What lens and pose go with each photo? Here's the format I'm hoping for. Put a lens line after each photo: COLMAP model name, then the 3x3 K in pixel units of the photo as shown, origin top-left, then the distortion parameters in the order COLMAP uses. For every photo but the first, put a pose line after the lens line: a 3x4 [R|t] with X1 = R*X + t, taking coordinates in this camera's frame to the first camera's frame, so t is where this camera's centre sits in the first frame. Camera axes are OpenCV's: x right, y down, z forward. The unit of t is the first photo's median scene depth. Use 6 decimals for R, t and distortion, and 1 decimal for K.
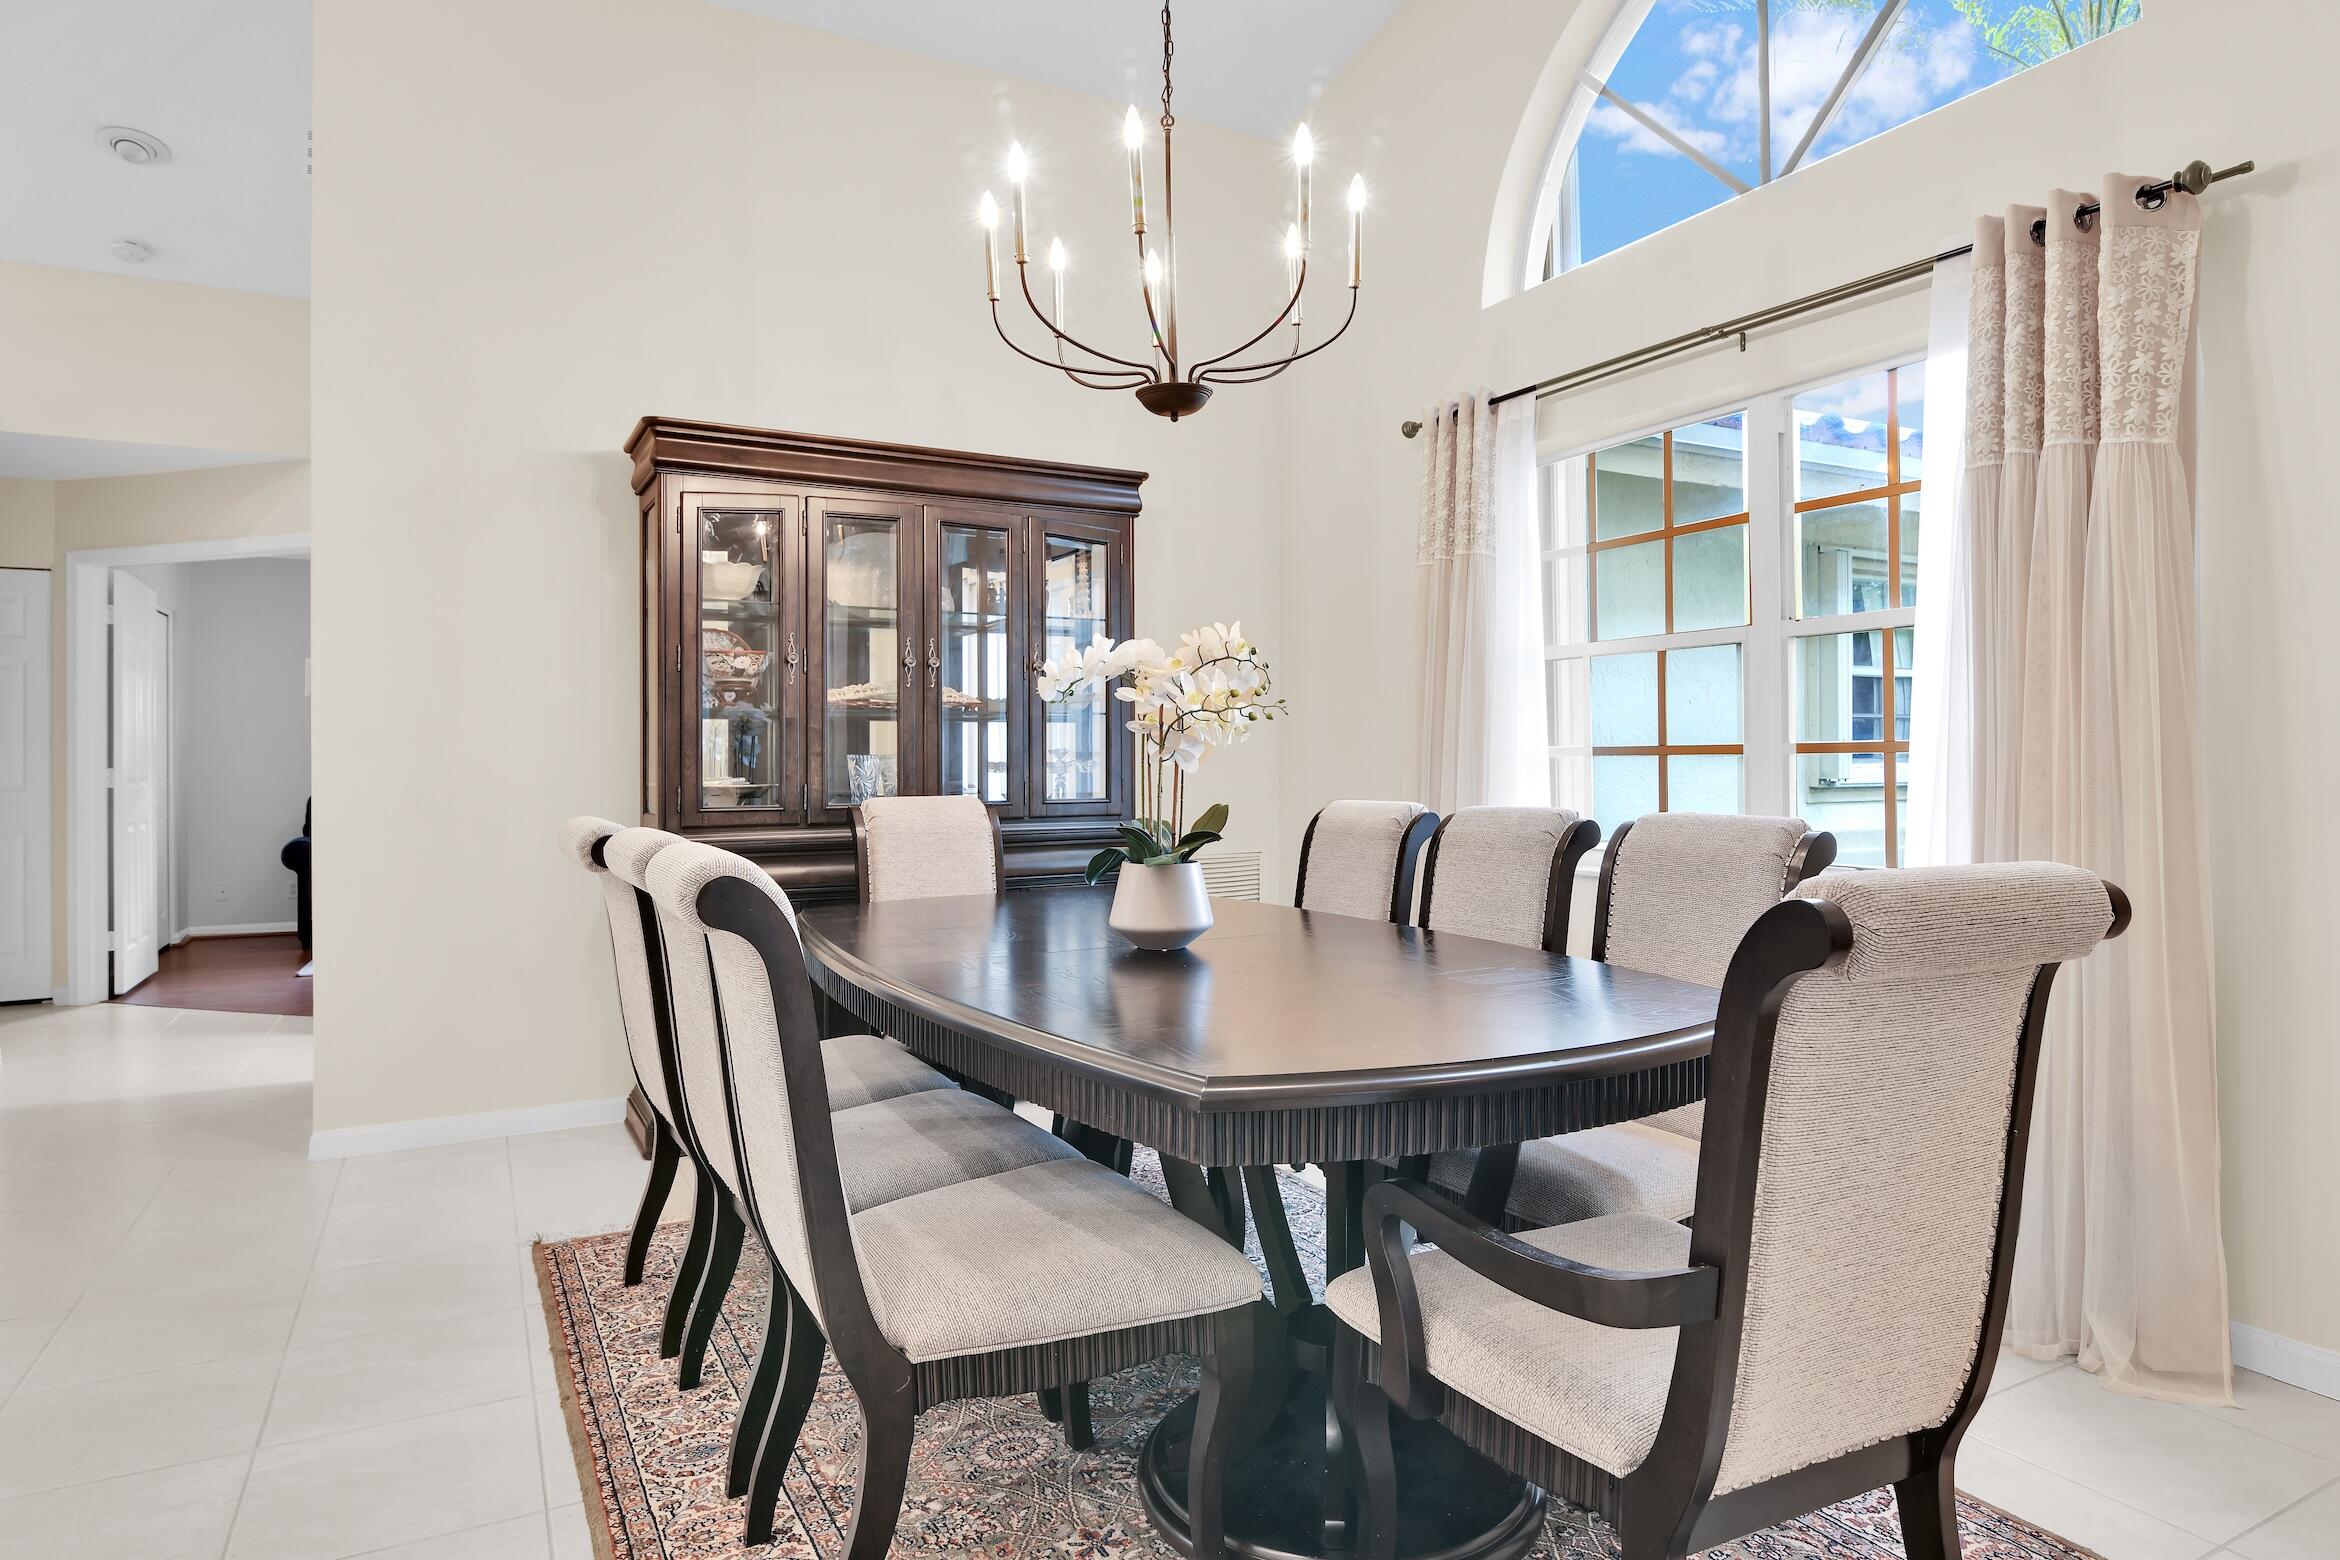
lens RADIAL K [[1273.4, 0, 1177.6], [0, 1273.4, 773.0], [0, 0, 1]] dist [-0.016012, 0.000852]
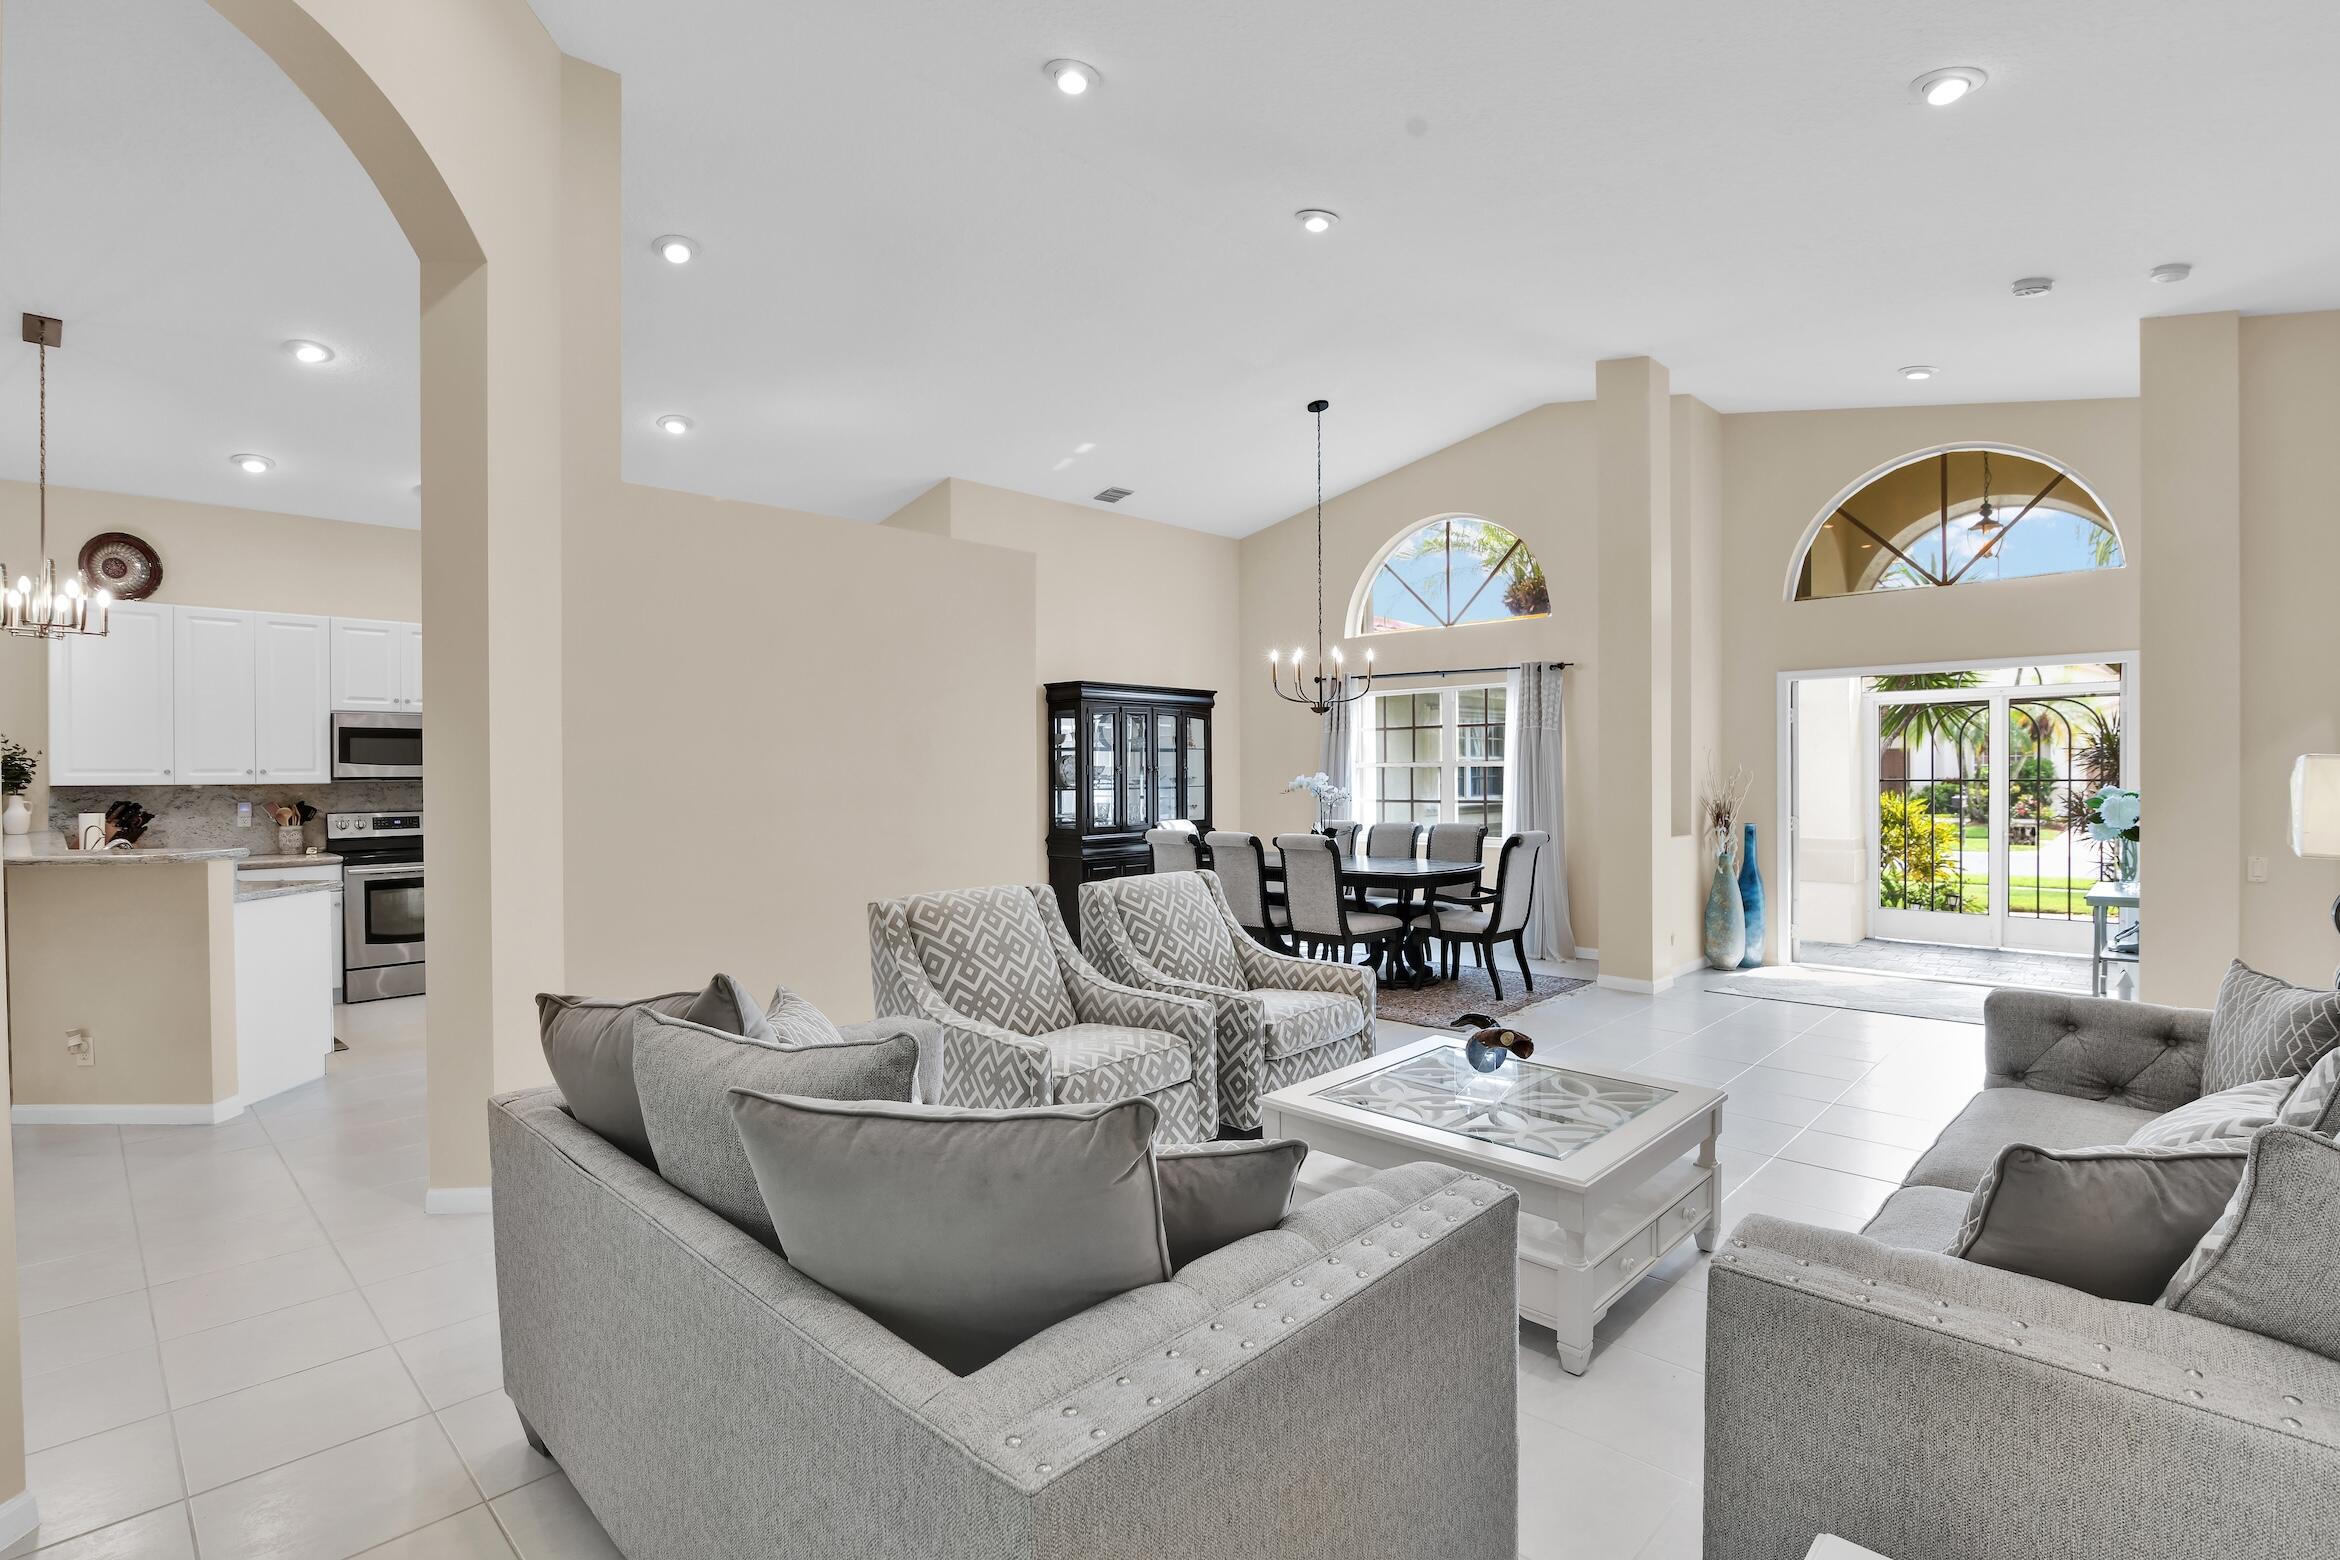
lens RADIAL K [[1096.1, 0, 1160.2], [0, 1096.1, 778.8], [0, 0, 1]] dist [-0.022401, 0.003301]
pose [[0.957716, -0.007066, 0.287629, -1.306235], [0.009304, 0.999936, -0.006413, -0.081564], [-0.287565, 0.008818, 0.957721, -1.804516]]
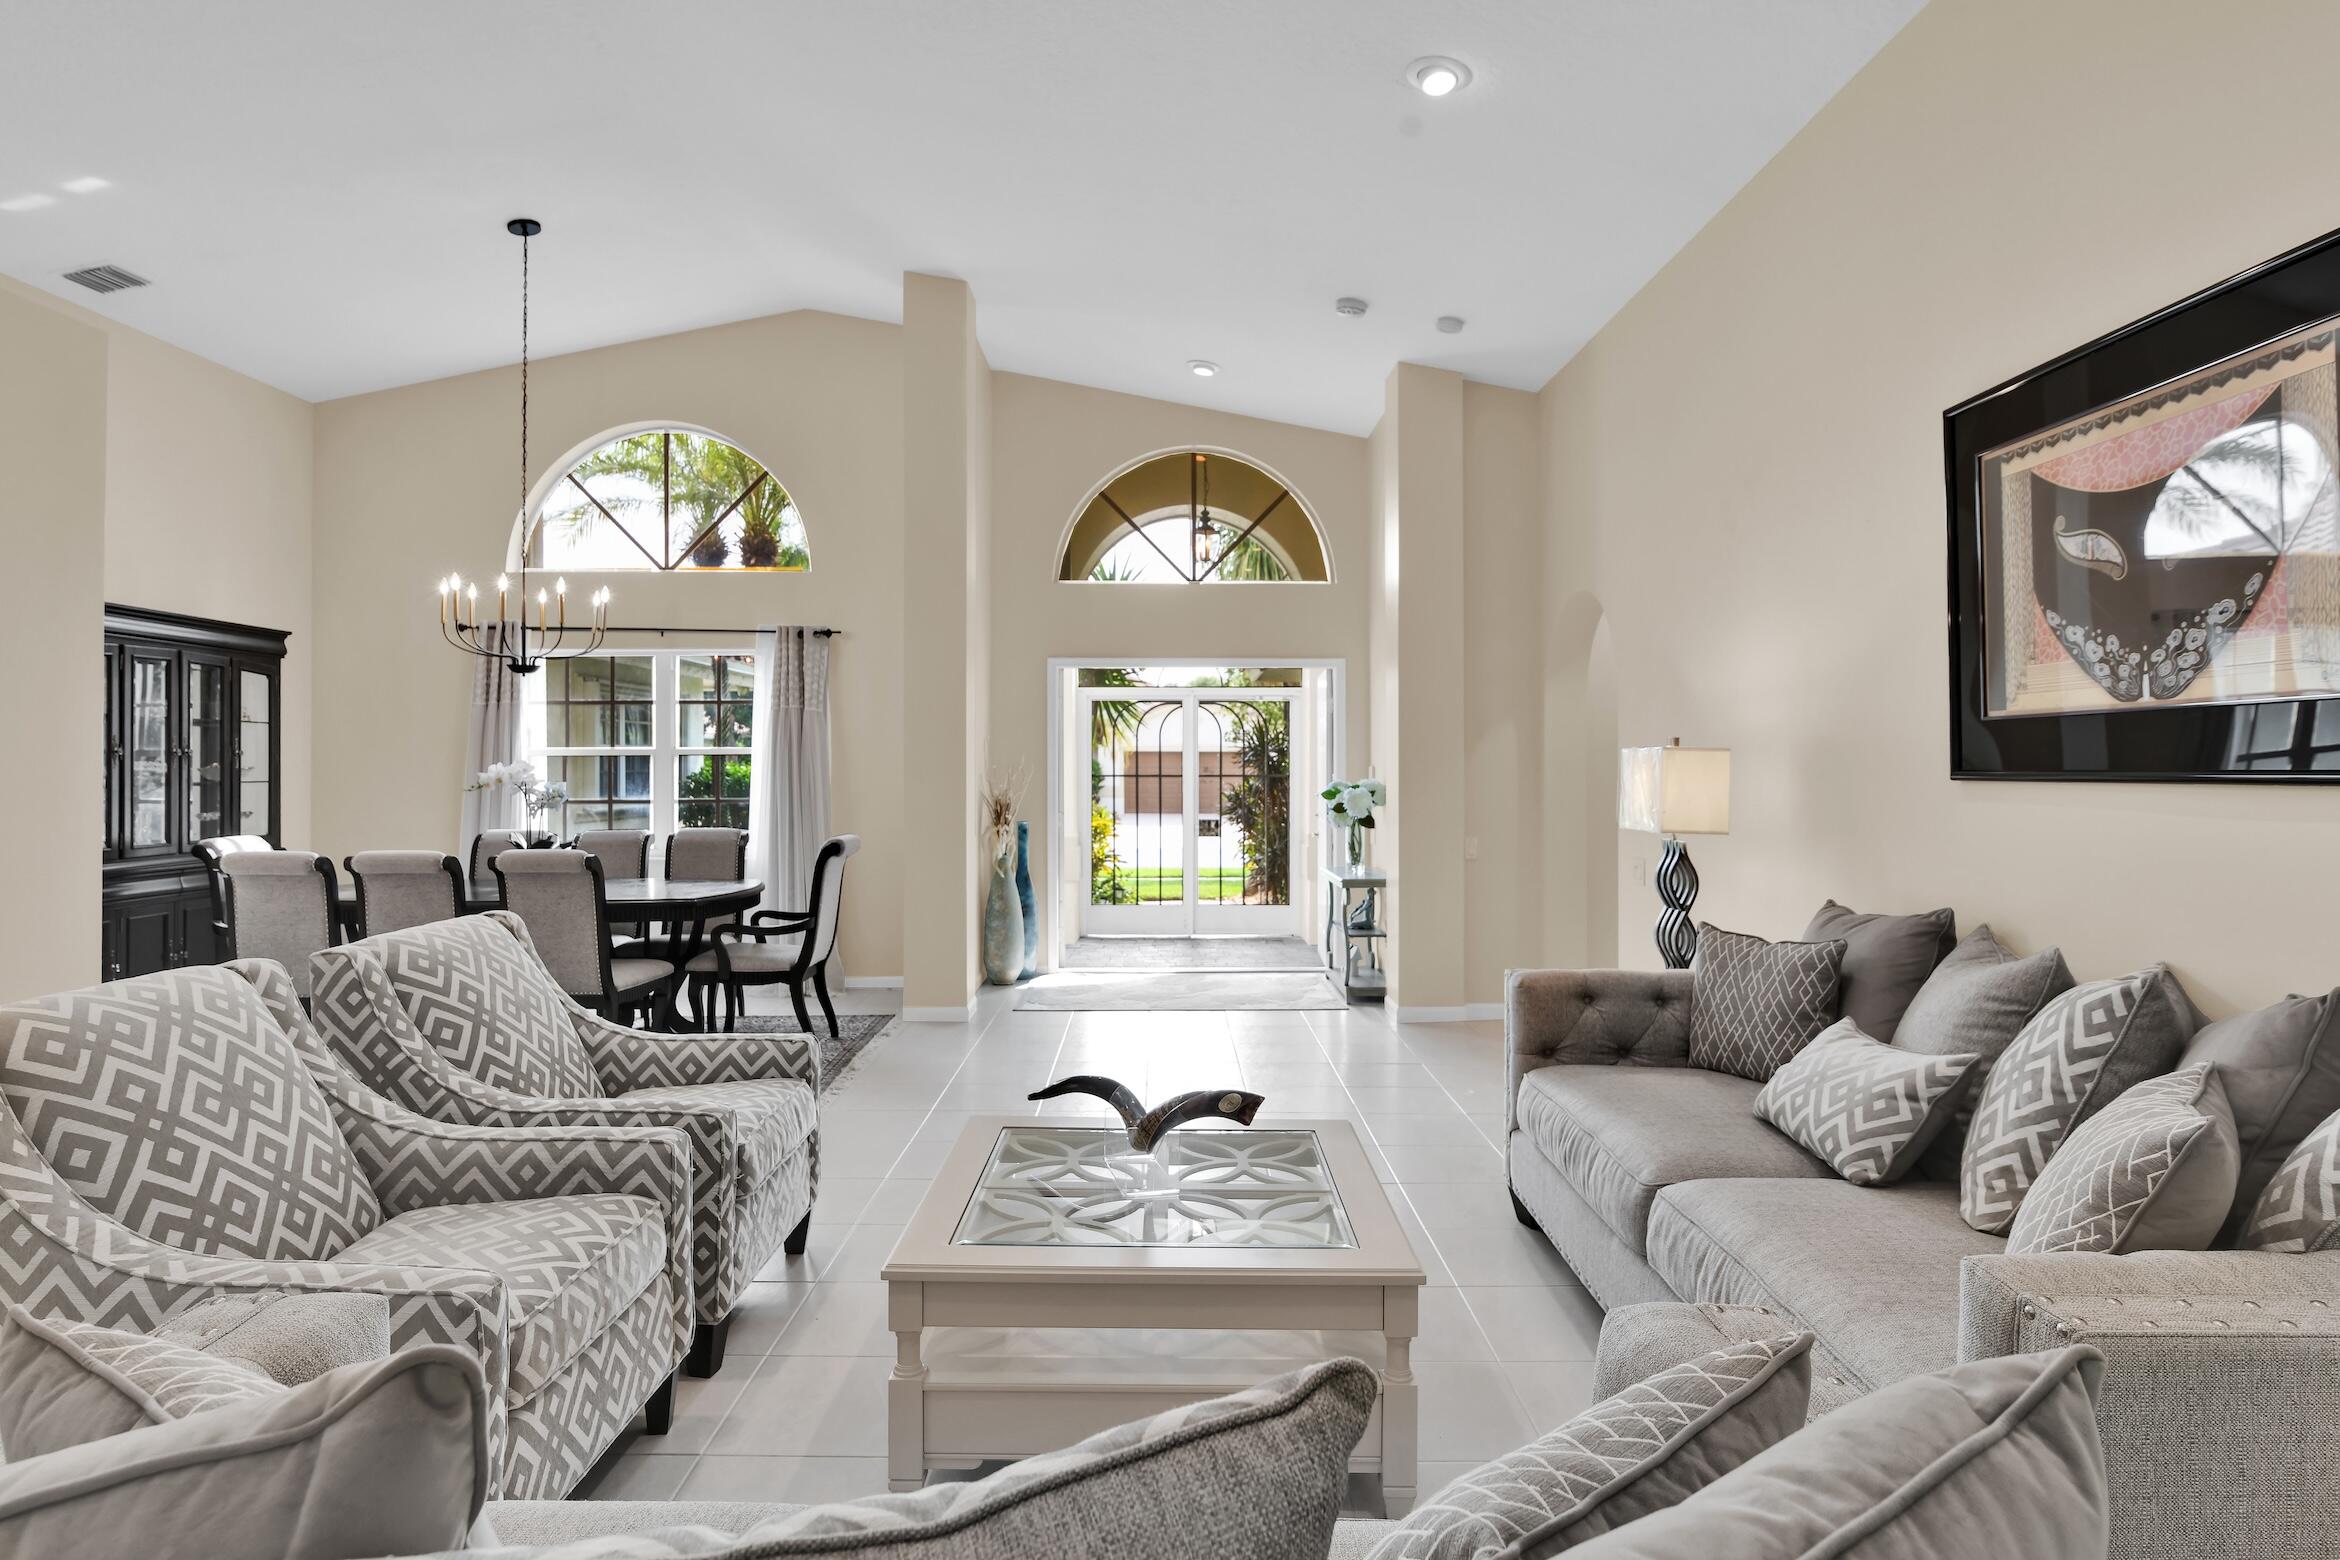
lens RADIAL K [[1273.4, 0, 1175.4], [0, 1273.4, 766.0], [0, 0, 1]] dist [-0.016012, 0.000852]
pose [[0.481003, 0.003383, 0.876712, -1.522387], [0.009064, 0.999920, -0.008832, -0.070226], [-0.876672, 0.012195, 0.480934, -1.273790]]
